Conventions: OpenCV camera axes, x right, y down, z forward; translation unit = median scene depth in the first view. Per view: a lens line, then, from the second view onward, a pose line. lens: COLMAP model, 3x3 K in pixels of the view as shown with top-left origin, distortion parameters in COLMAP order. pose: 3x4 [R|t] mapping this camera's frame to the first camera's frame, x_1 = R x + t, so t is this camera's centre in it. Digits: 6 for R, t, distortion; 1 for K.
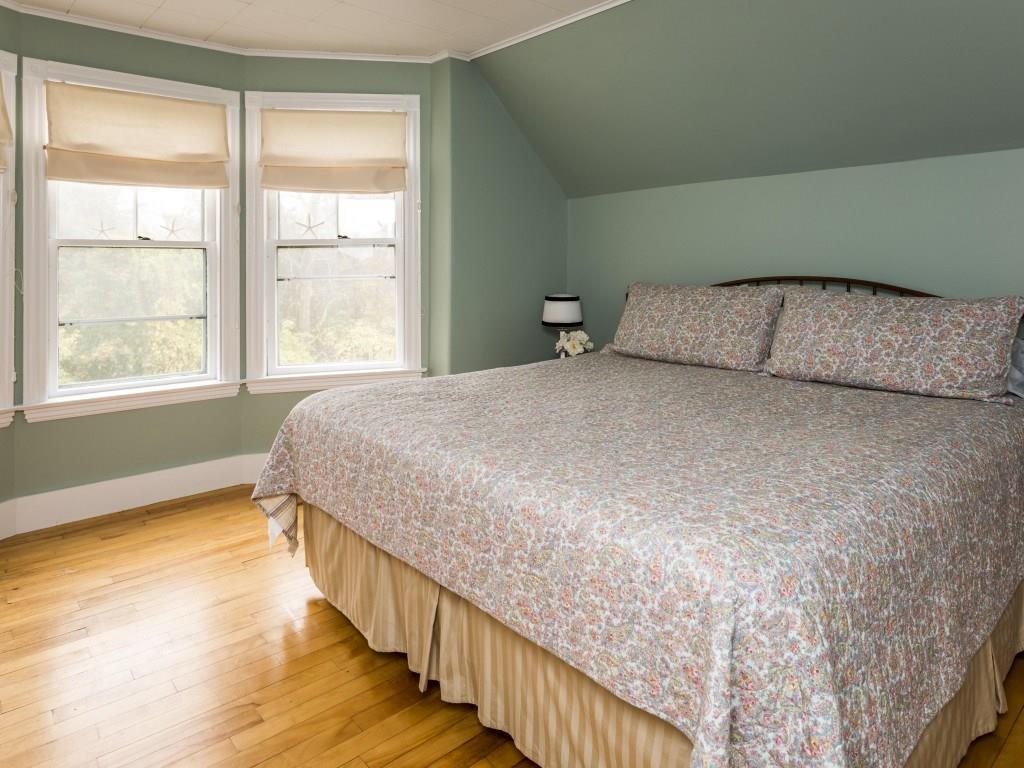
lens RADIAL K [[638.2, 0, 512.0], [0, 638.2, 384.0], [0, 0, 1]] dist [-0.043754, -0.000706]
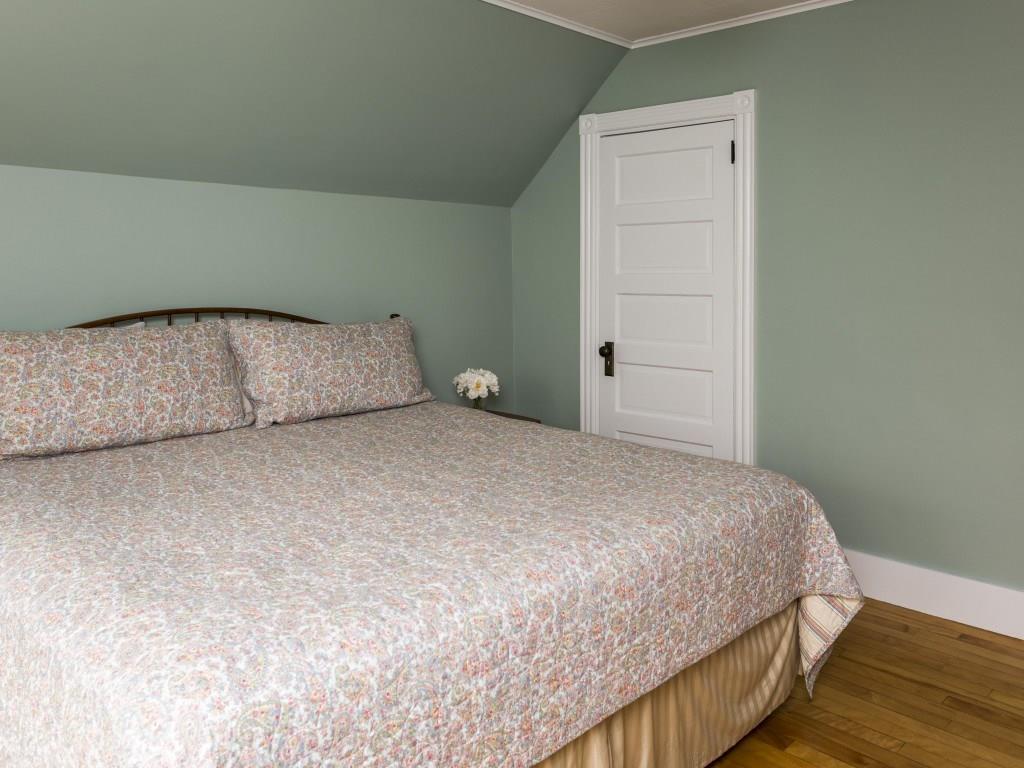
lens RADIAL K [[832.7, 0, 512.0], [0, 832.7, 384.0], [0, 0, 1]] dist [-0.102193, -0.000390]
pose [[-0.065373, -0.129655, 0.989402, -0.793920], [0.178152, 0.974076, 0.139417, -0.186168], [-0.981829, 0.185378, -0.040580, 0.817024]]
